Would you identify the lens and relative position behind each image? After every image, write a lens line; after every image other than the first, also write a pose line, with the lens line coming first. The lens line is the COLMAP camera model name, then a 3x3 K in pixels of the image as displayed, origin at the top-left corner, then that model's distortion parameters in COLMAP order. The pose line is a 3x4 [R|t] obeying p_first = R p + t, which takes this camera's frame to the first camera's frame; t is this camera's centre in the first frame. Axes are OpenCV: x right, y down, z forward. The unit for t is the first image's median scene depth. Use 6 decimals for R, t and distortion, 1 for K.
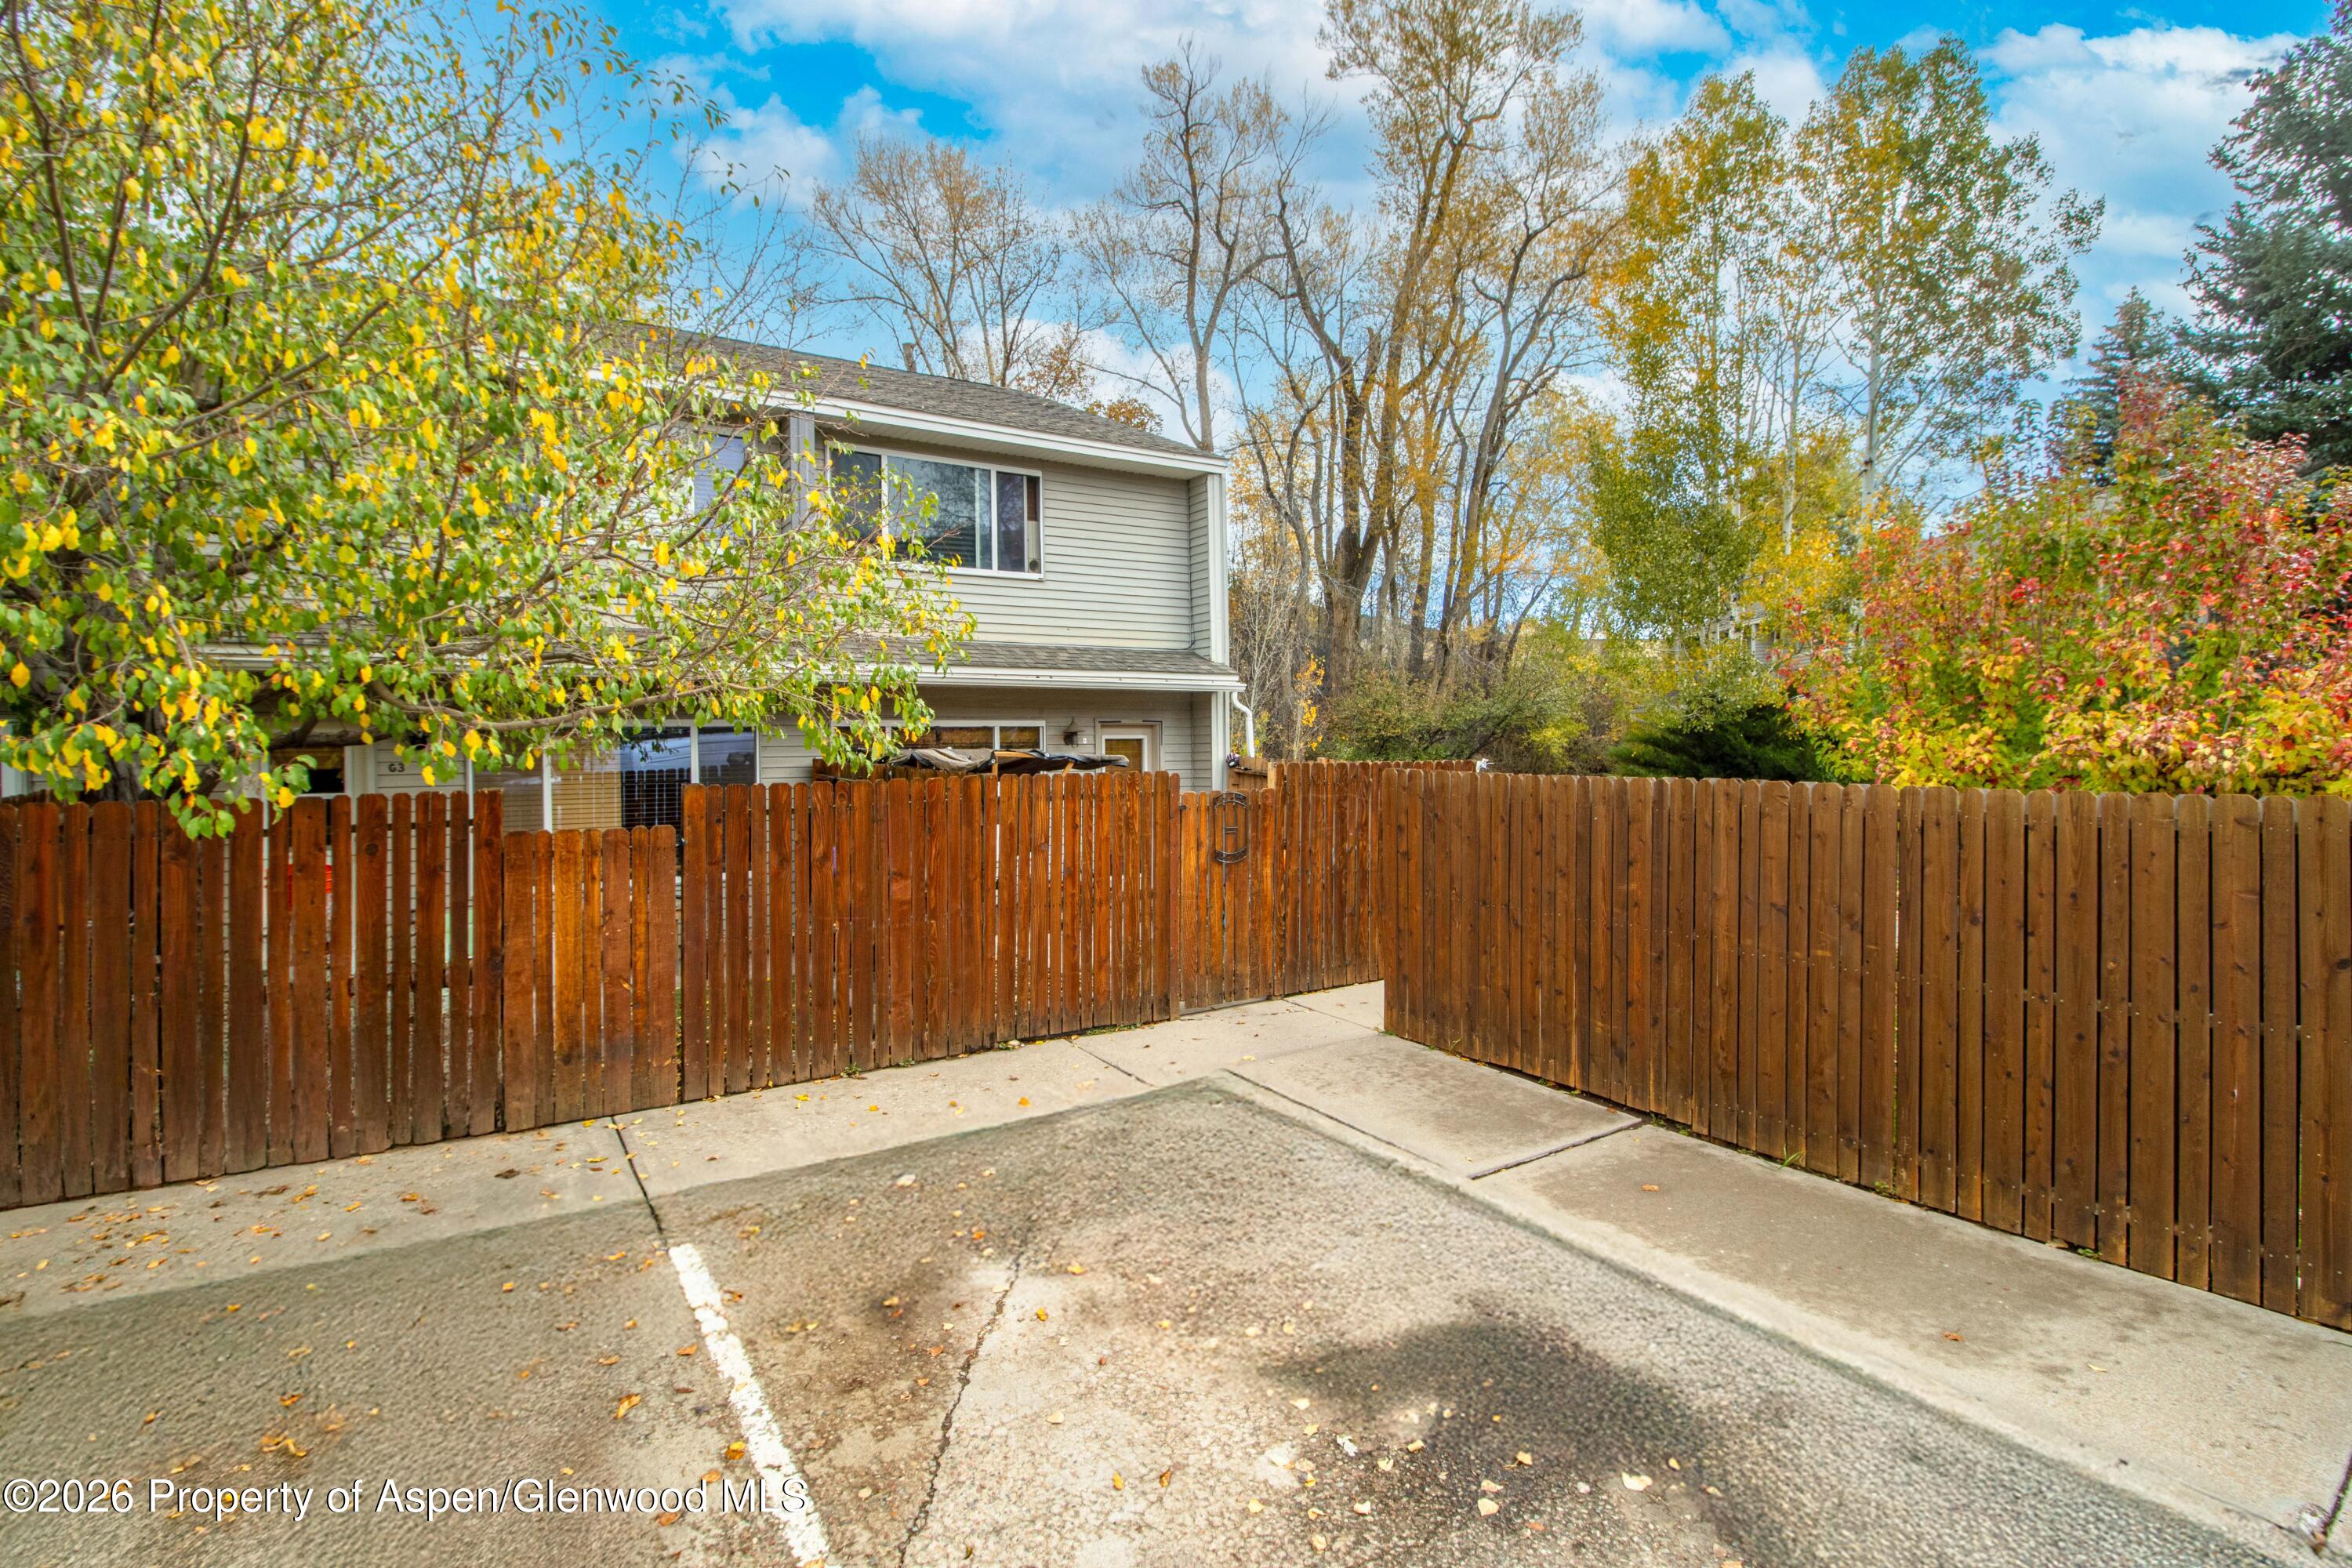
lens RADIAL K [[1125.2, 0, 1192.9], [0, 1125.2, 779.0], [0, 0, 1]] dist [-0.013788, -0.003804]
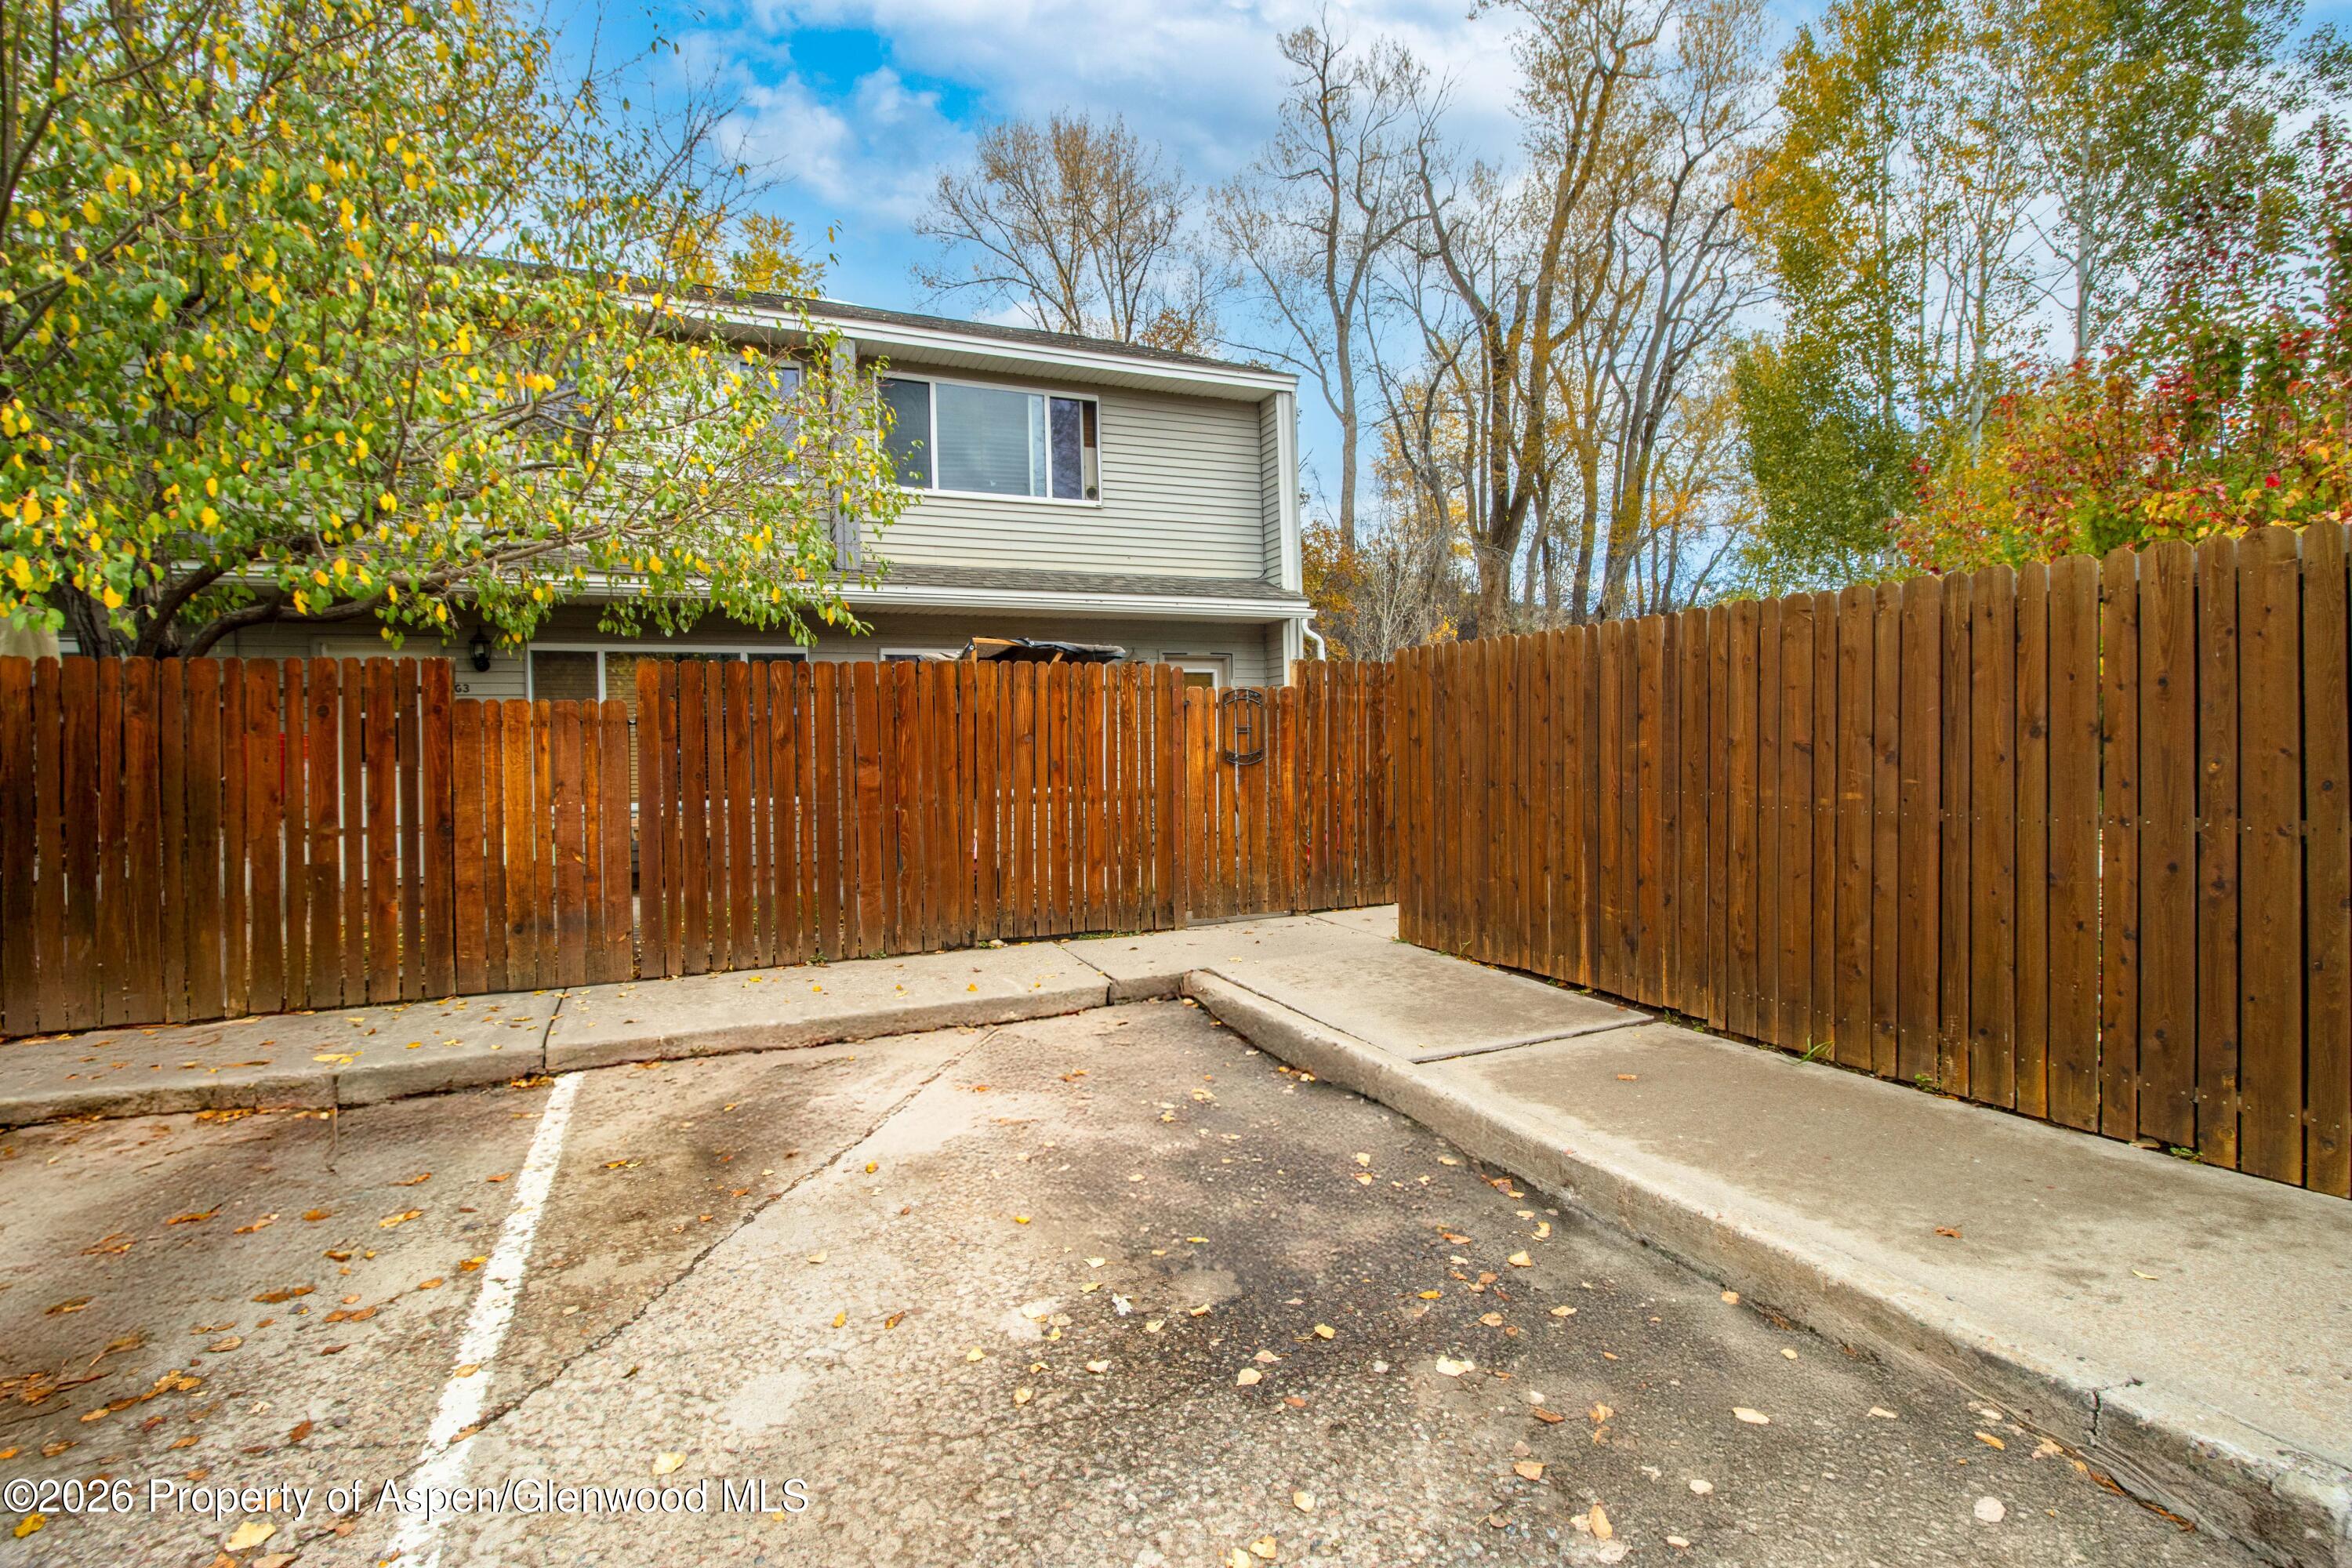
lens RADIAL K [[1125.2, 0, 1167.2], [0, 1125.2, 775.7], [0, 0, 1]] dist [-0.013788, -0.003804]
pose [[0.986039, -0.010488, -0.166182, 0.177901], [0.011347, 0.999927, 0.004224, 0.112034], [0.166125, -0.006051, 0.986086, 0.103886]]
